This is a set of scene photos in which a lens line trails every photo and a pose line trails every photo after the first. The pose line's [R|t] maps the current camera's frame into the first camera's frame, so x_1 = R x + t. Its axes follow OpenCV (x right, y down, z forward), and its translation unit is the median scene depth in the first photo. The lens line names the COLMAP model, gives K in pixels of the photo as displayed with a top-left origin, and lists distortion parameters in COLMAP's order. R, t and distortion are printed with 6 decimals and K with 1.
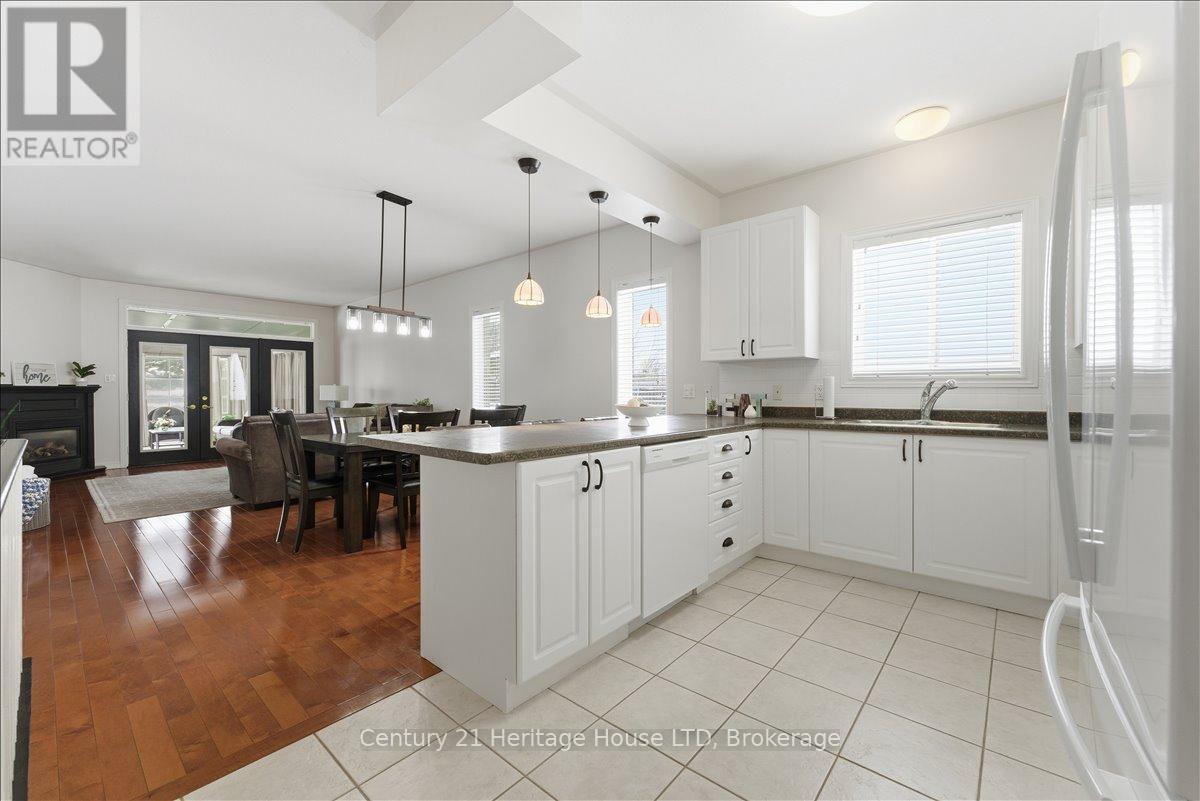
lens RADIAL K [[484.5, 0, 599.6], [0, 484.5, 393.4], [0, 0, 1]] dist [0.001734, 0.000318]
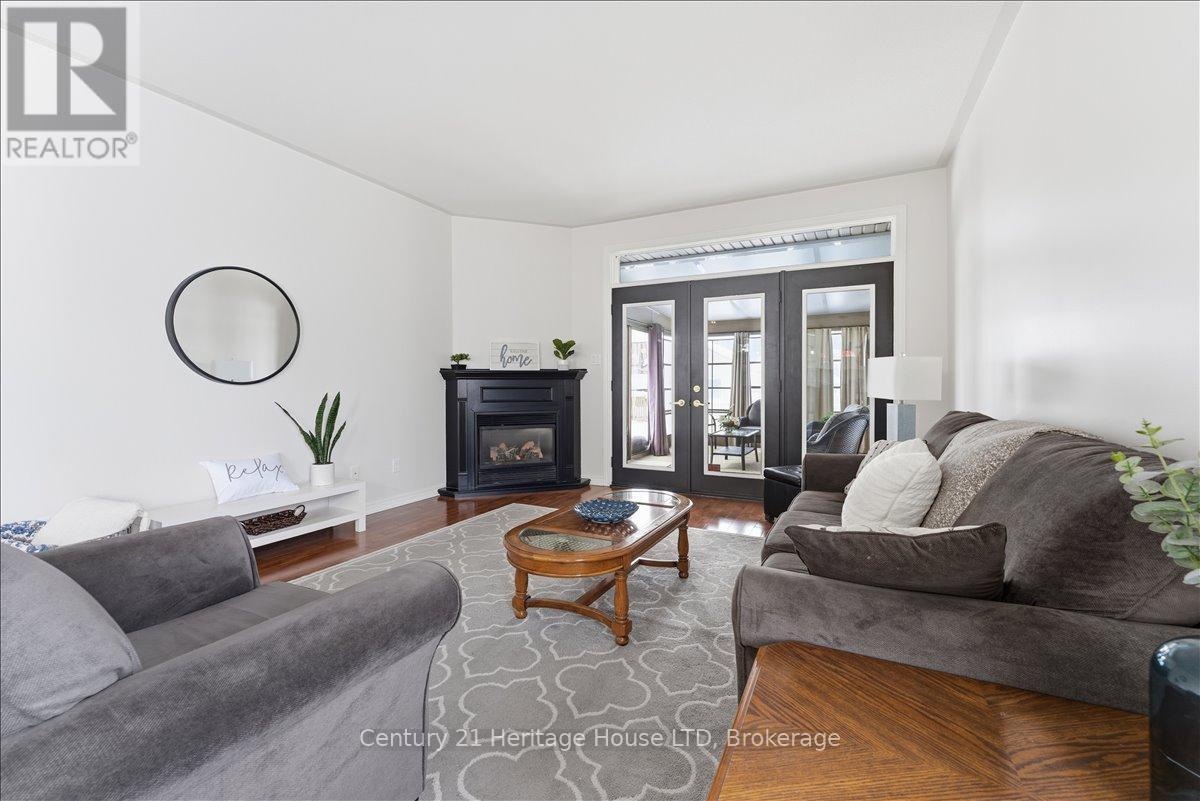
lens RADIAL K [[489.4, 0, 601.1], [0, 489.4, 388.4], [0, 0, 1]] dist [0.000364, 0.000131]
pose [[0.243923, 0.014145, -0.969691, -0.299001], [-0.002212, 0.999899, 0.014029, 0.002013], [0.969792, -0.001277, 0.243930, 0.823611]]
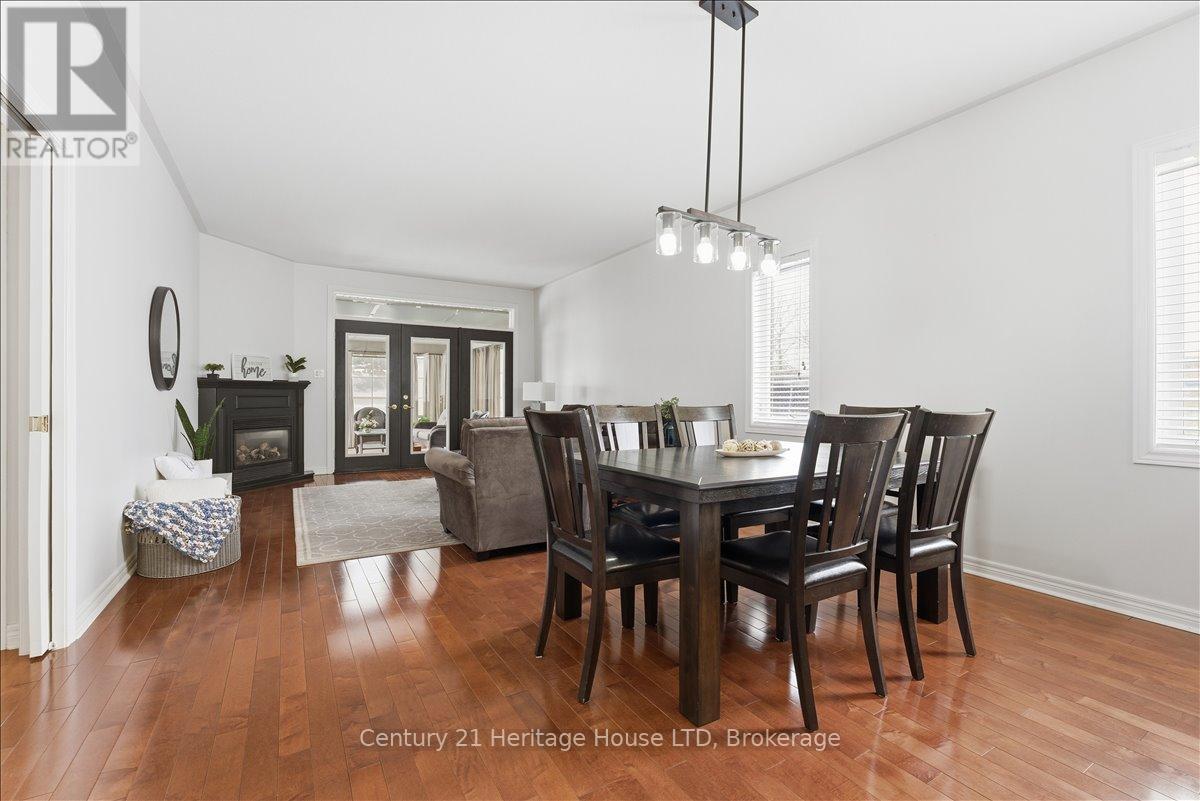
lens RADIAL K [[522.4, 0, 602.9], [0, 522.4, 394.9], [0, 0, 1]] dist [0.000313, 0.000011]
pose [[0.952431, 0.004027, -0.304728, -0.212344], [-0.006746, 0.999946, -0.007872, 0.012399], [0.304680, 0.009554, 0.952407, 0.238356]]
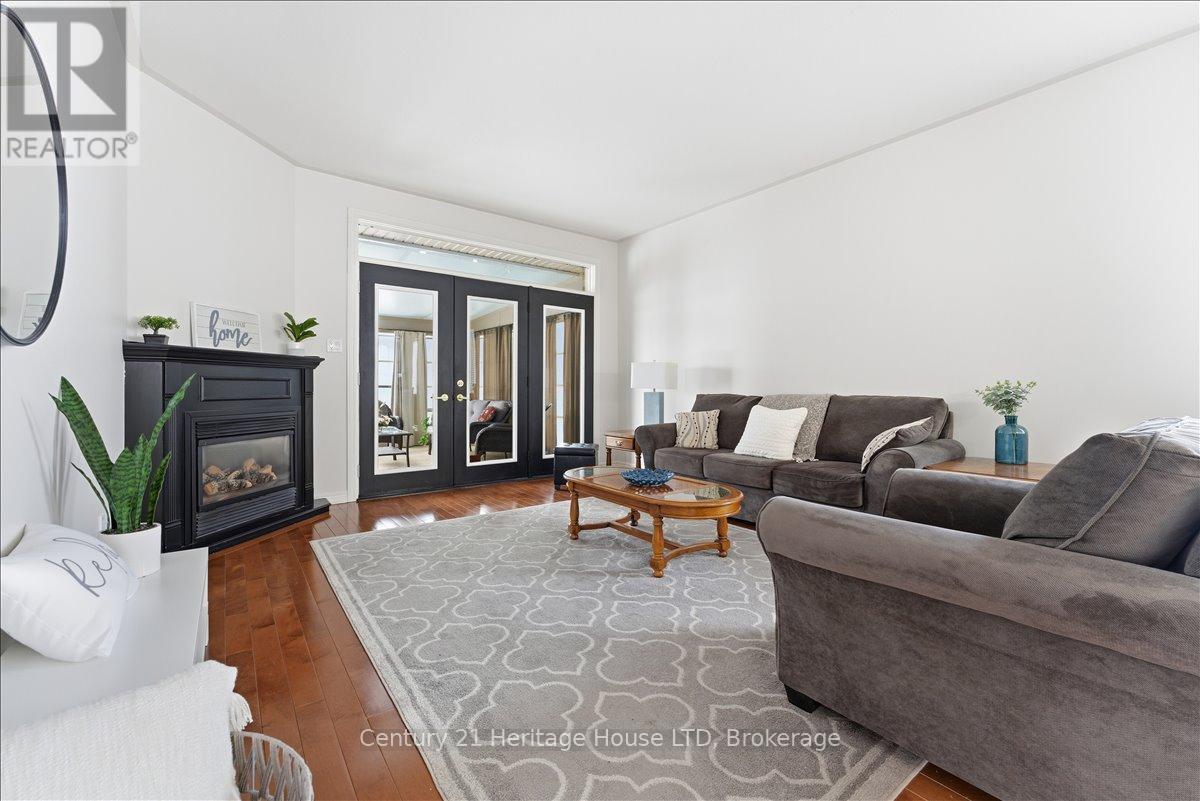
lens RADIAL K [[489.4, 0, 601.1], [0, 489.4, 388.4], [0, 0, 1]] dist [0.000364, 0.000131]
pose [[0.979691, 0.007178, -0.200384, -0.580495], [-0.008287, 0.999955, -0.004698, 0.019800], [0.200342, 0.006263, 0.979706, 0.494342]]
